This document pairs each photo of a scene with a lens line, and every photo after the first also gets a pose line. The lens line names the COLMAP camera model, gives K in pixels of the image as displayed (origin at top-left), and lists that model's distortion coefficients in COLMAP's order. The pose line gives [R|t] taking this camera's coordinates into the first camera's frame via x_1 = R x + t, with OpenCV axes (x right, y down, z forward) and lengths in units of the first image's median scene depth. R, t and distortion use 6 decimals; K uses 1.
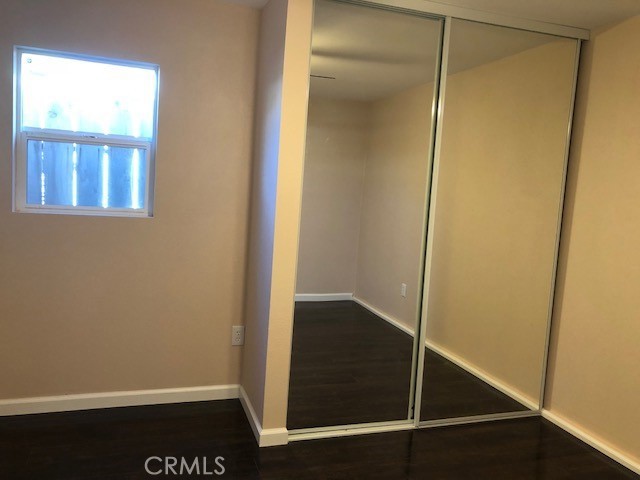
lens RADIAL K [[526.4, 0, 320.0], [0, 526.4, 240.0], [0, 0, 1]] dist [0.003919, 0.003477]
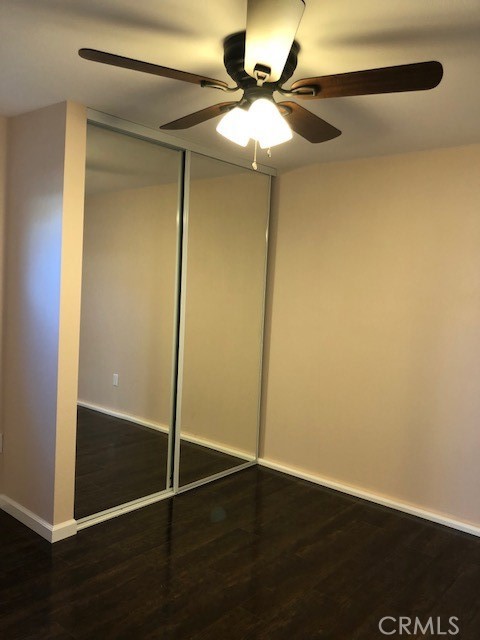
lens RADIAL K [[526.4, 0, 240.0], [0, 526.4, 320.0], [0, 0, 1]] dist [0.003919, 0.003477]
pose [[0.853500, -0.059379, 0.517699, -0.278533], [0.069652, 0.997571, -0.000411, -0.017911], [-0.516418, 0.036410, 0.855562, -0.087527]]
